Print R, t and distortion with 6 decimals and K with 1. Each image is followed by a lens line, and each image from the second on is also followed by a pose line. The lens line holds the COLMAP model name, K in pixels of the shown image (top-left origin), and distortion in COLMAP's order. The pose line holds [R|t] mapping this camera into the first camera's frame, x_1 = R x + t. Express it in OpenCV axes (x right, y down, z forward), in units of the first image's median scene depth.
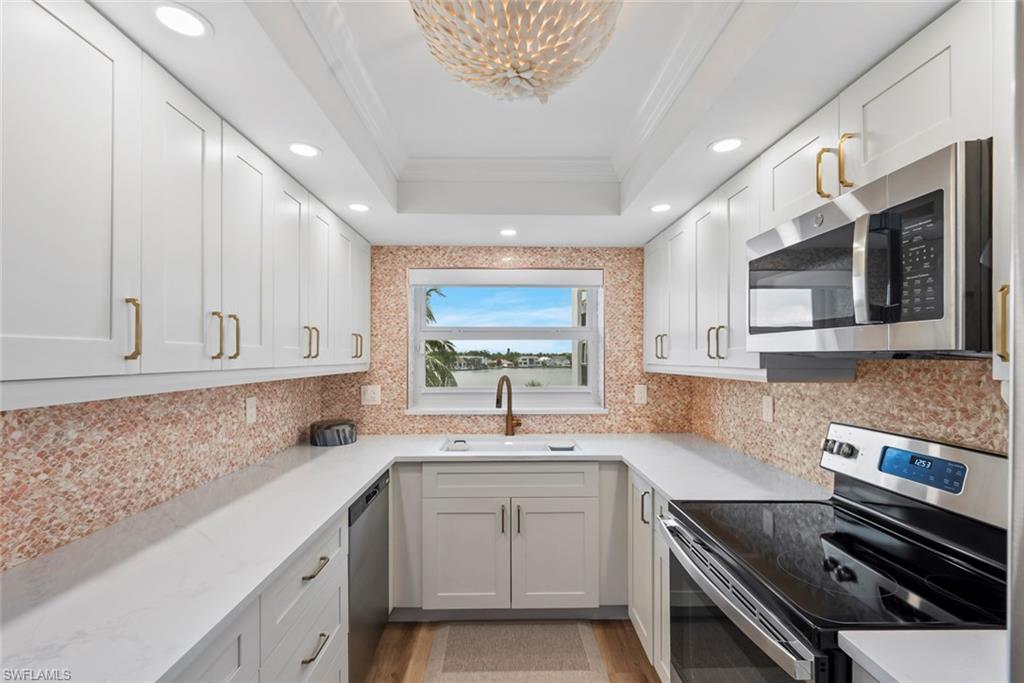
lens RADIAL K [[453.2, 0, 508.8], [0, 453.2, 352.5], [0, 0, 1]] dist [-0.001927, -0.000026]
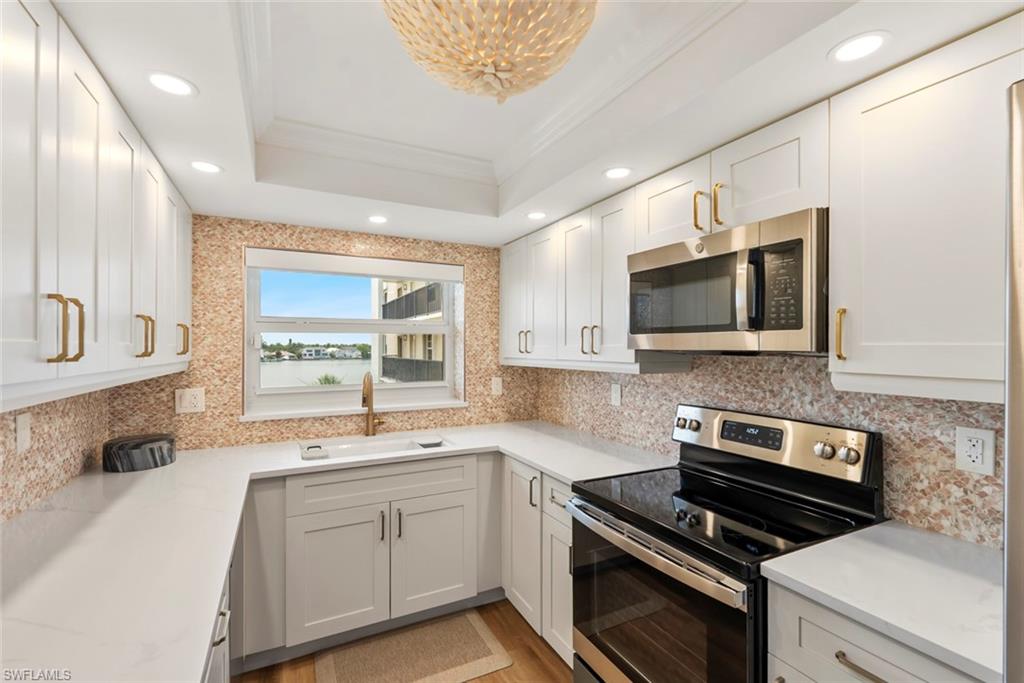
lens RADIAL K [[450.5, 0, 510.7], [0, 450.5, 344.7], [0, 0, 1]] dist [-0.000963, -0.000148]
pose [[0.897972, 0.001381, 0.440051, -0.185273], [-0.002709, 0.999993, 0.002389, -0.009911], [-0.440045, -0.003338, 0.897970, 0.048171]]
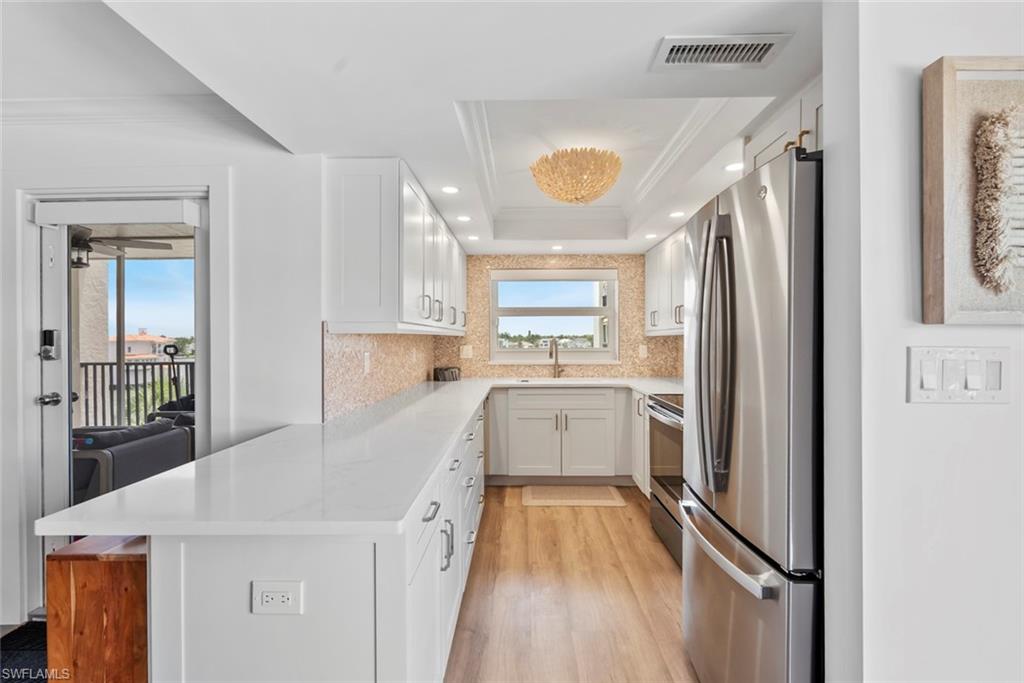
lens RADIAL K [[454.7, 0, 510.3], [0, 454.7, 337.6], [0, 0, 1]] dist [0.001278, 0.000129]
pose [[0.999116, -0.003110, -0.041927, -0.112667], [0.003372, 0.999975, 0.006186, 0.045825], [0.041907, -0.006322, 0.999102, -0.683401]]
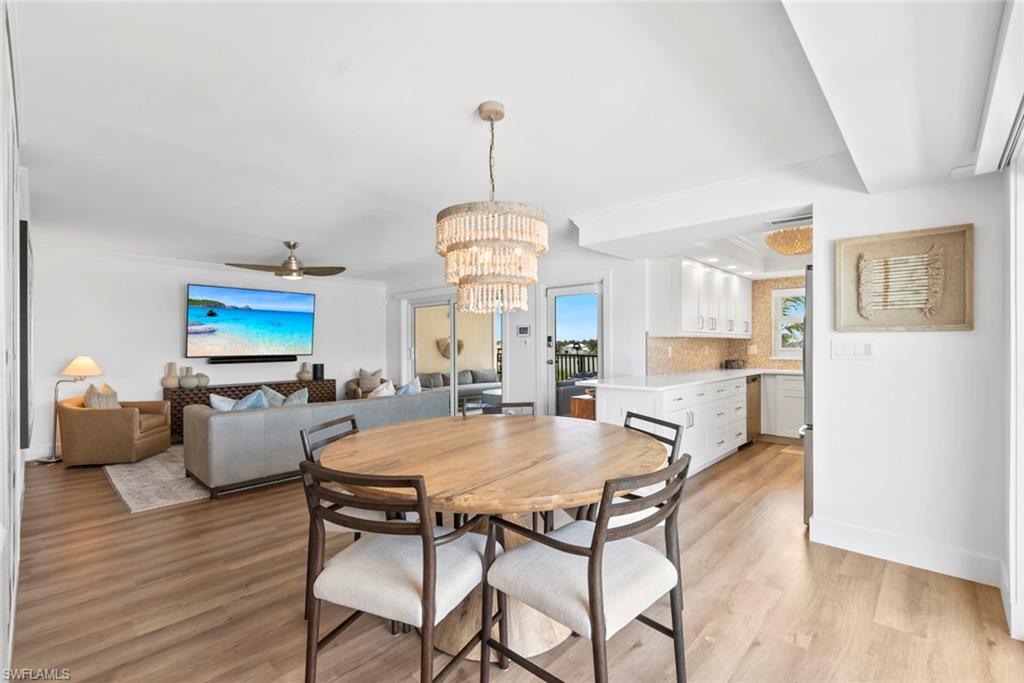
lens RADIAL K [[450.6, 0, 512.0], [0, 450.6, 341.5], [0, 0, 1]] dist [0.000411, -0.000173]
pose [[0.721412, -0.002937, -0.692500, 0.451291], [0.005383, 0.999985, 0.001367, 0.057624], [0.692486, -0.004714, 0.721416, -1.693557]]
